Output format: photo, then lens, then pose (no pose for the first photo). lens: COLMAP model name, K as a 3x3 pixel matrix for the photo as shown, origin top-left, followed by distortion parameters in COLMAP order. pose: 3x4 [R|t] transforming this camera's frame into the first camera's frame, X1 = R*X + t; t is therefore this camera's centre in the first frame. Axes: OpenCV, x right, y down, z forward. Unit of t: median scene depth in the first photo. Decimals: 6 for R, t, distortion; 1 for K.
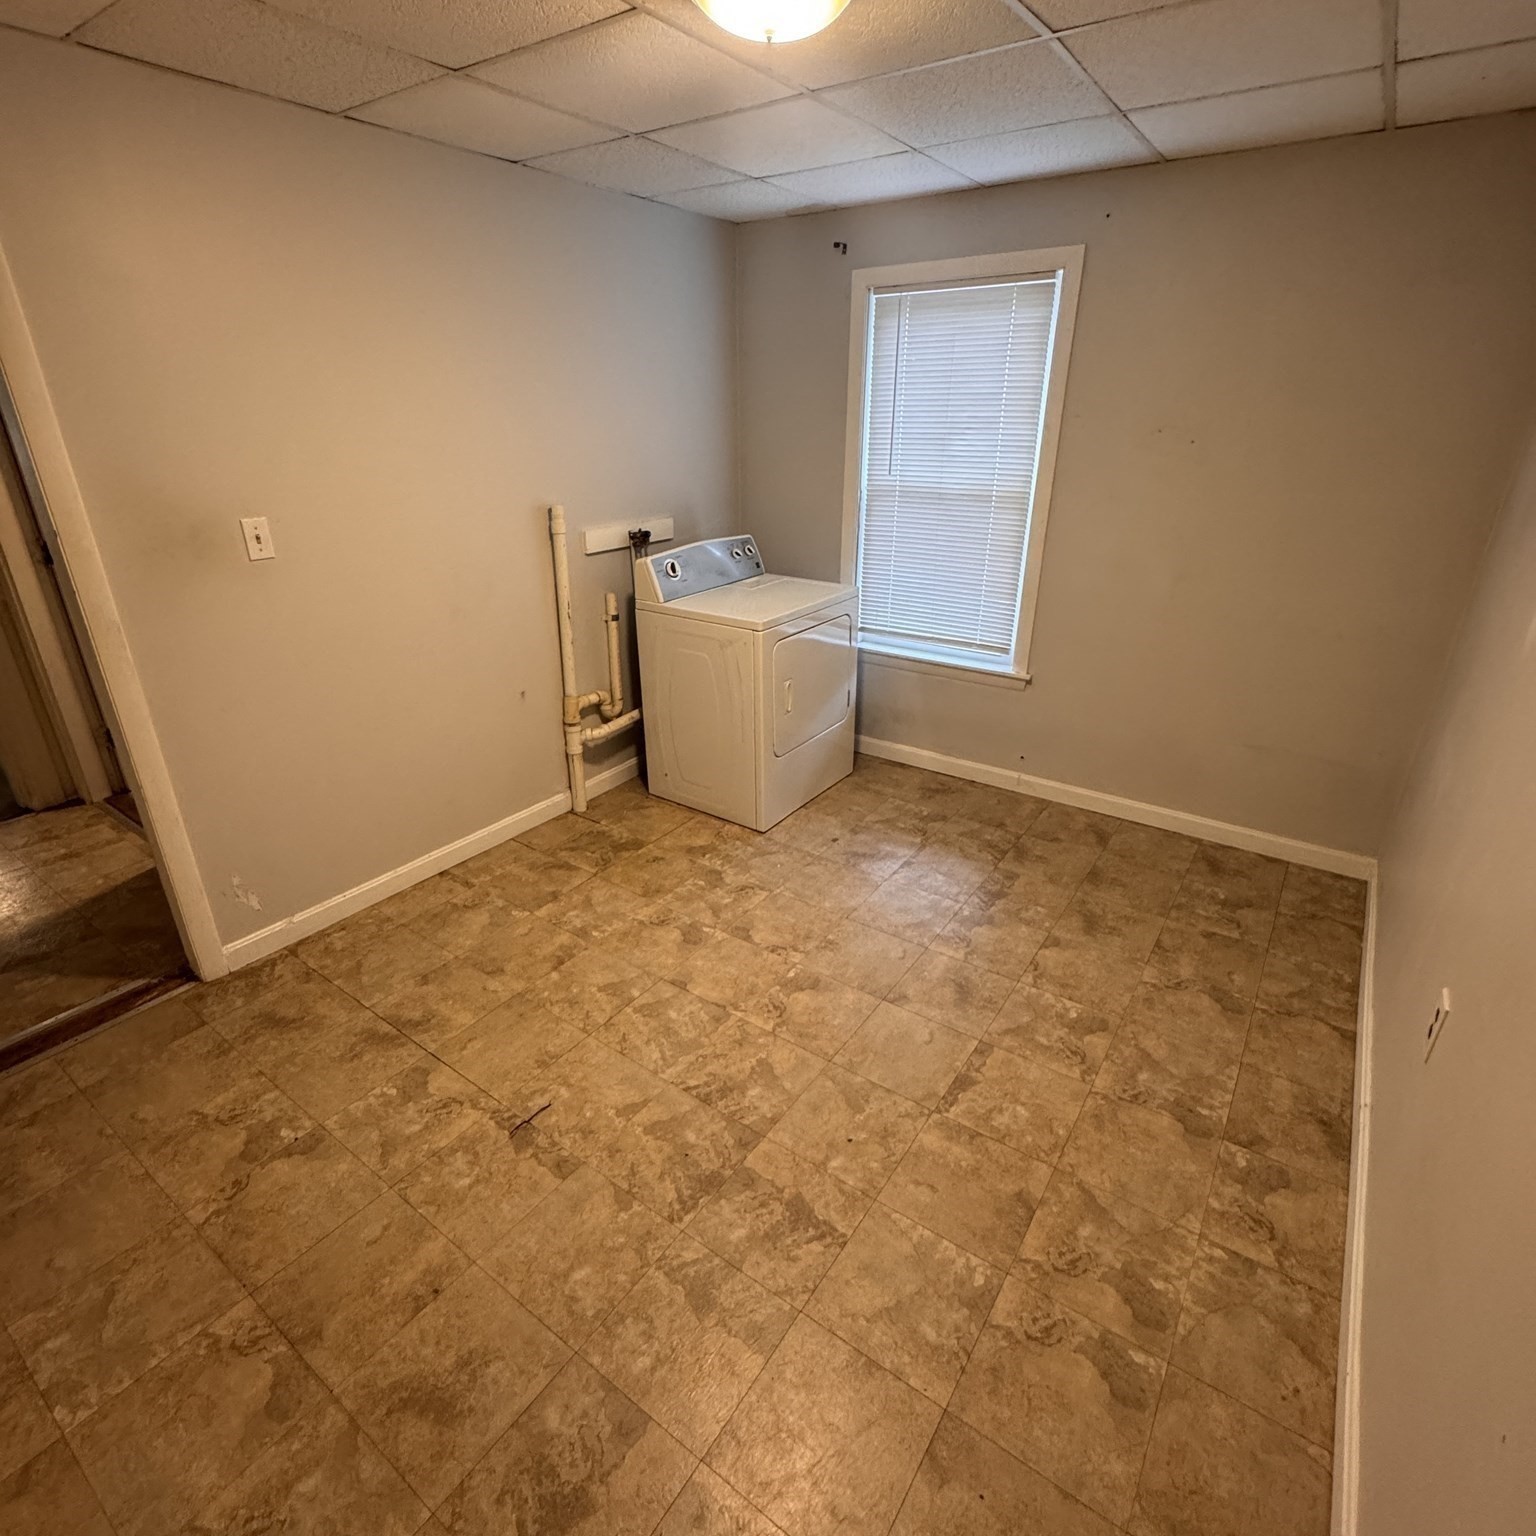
lens RADIAL K [[818.5, 0, 766.0], [0, 818.5, 764.1], [0, 0, 1]] dist [-0.004572, 0.000990]
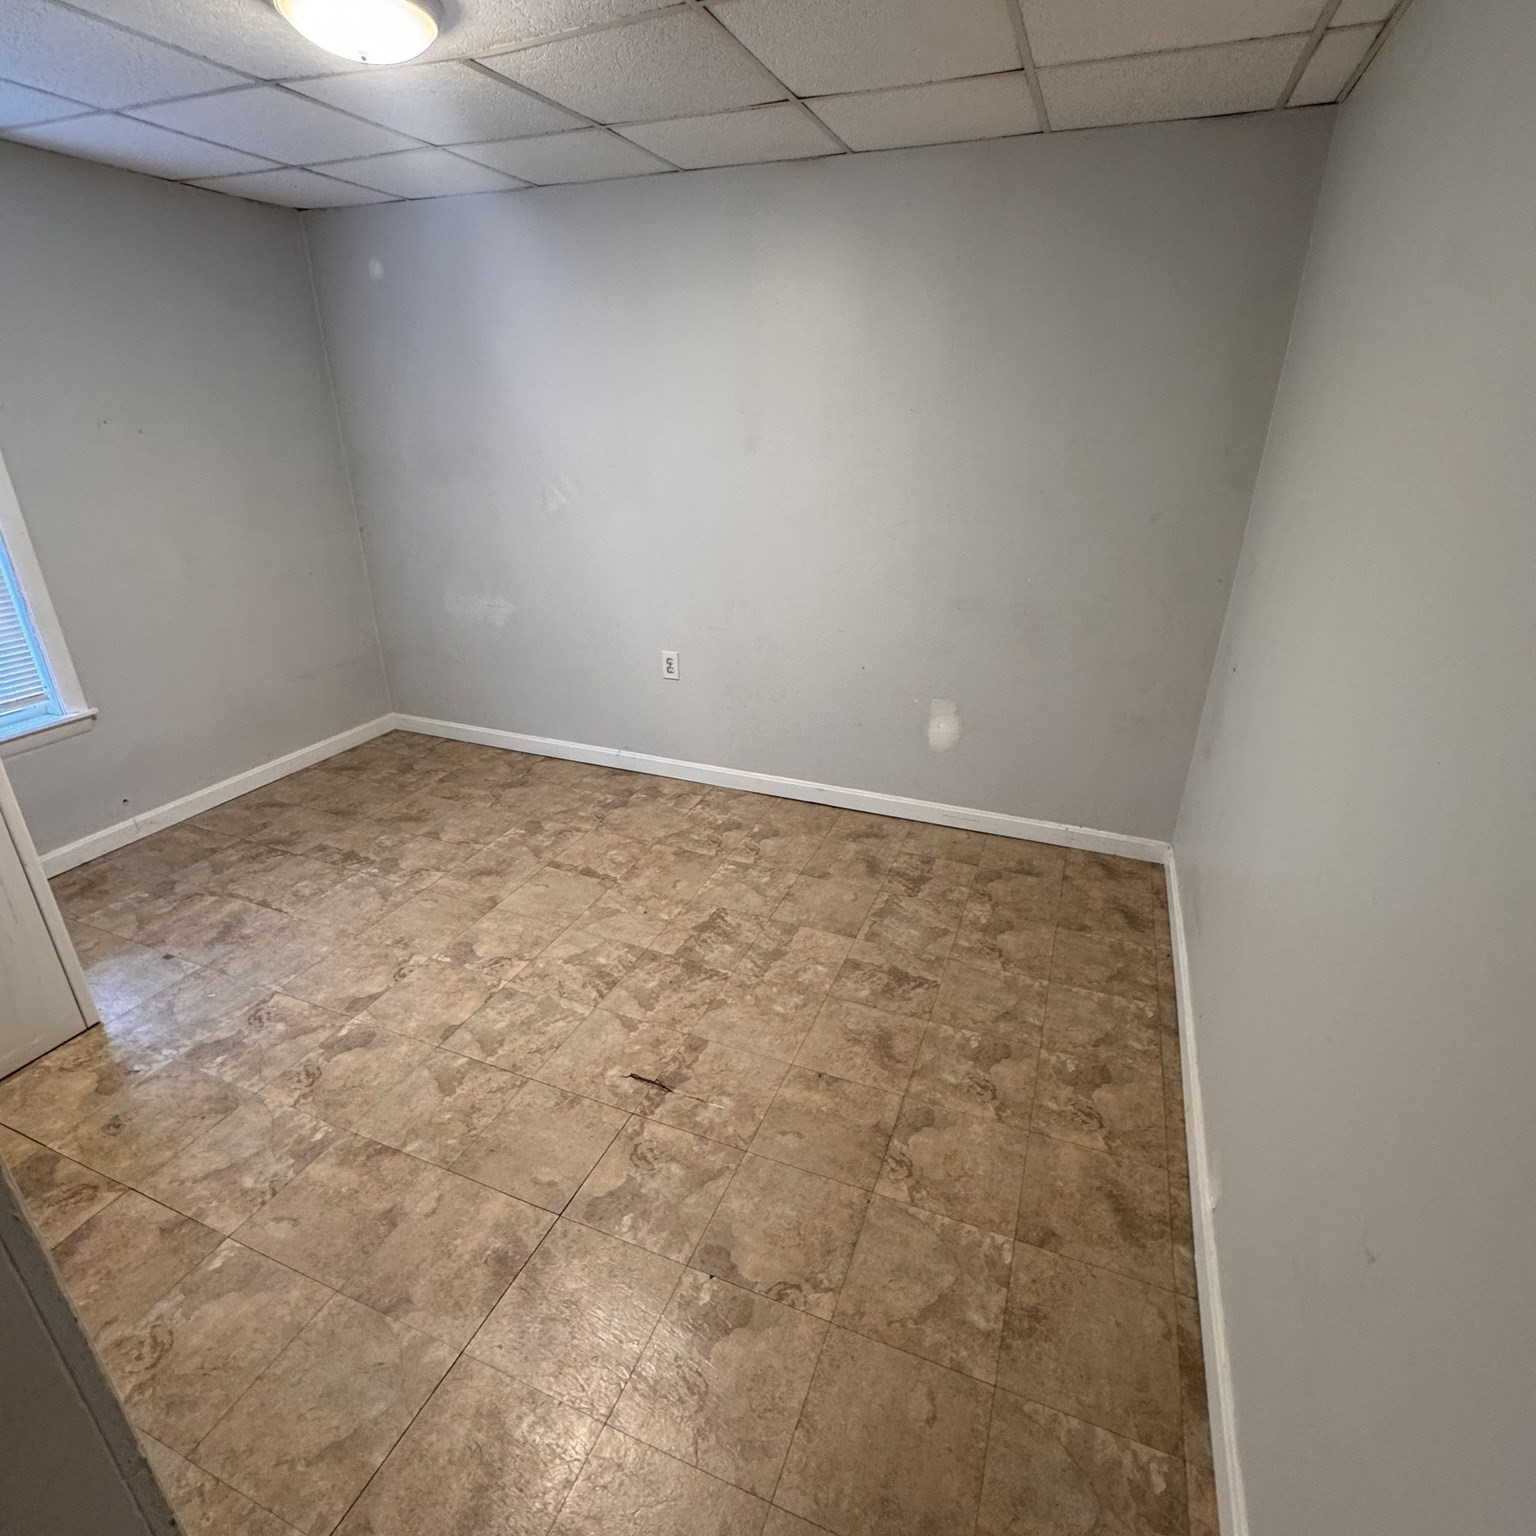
lens RADIAL K [[818.5, 0, 766.9], [0, 818.5, 766.2], [0, 0, 1]] dist [-0.004572, 0.000990]
pose [[-0.231313, -0.385993, 0.893031, -1.043893], [0.384747, 0.806800, 0.448379, -0.283061], [-0.893568, 0.447307, -0.038113, 0.695534]]
